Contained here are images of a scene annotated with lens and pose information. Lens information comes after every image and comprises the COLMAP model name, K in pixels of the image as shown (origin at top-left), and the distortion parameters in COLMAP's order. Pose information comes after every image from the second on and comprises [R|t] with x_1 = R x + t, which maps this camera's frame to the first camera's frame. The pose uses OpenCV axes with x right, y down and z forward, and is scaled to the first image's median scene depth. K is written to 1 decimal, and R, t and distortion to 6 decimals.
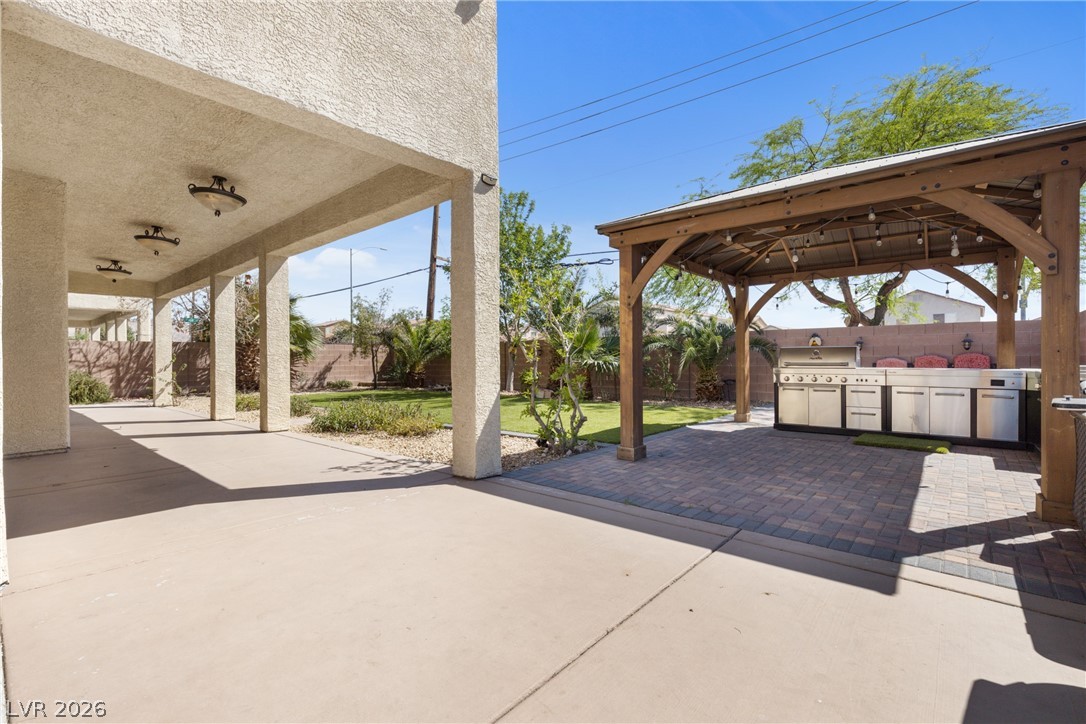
lens RADIAL K [[482.0, 0, 542.2], [0, 482.0, 361.1], [0, 0, 1]] dist [0.004822, 0.000295]
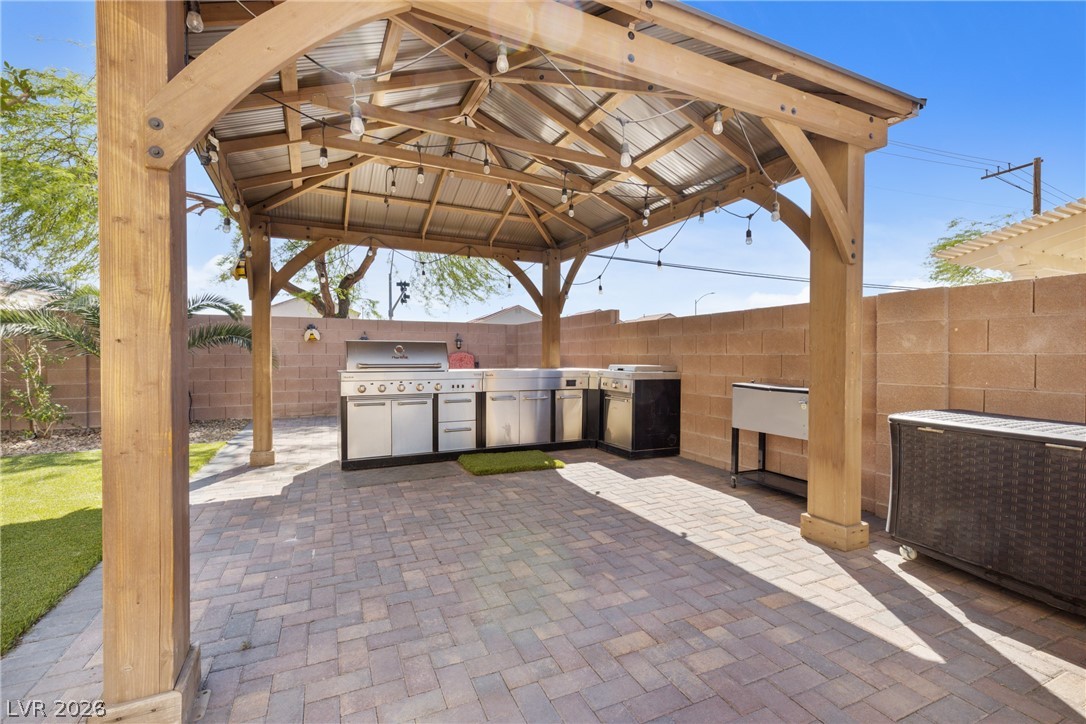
lens RADIAL K [[482.0, 0, 545.0], [0, 482.0, 360.3], [0, 0, 1]] dist [0.004822, 0.000295]
pose [[0.409728, -0.004515, 0.912197, 0.021517], [0.000294, 0.999988, 0.004817, -0.005264], [-0.912208, -0.001705, 0.409725, 0.547351]]
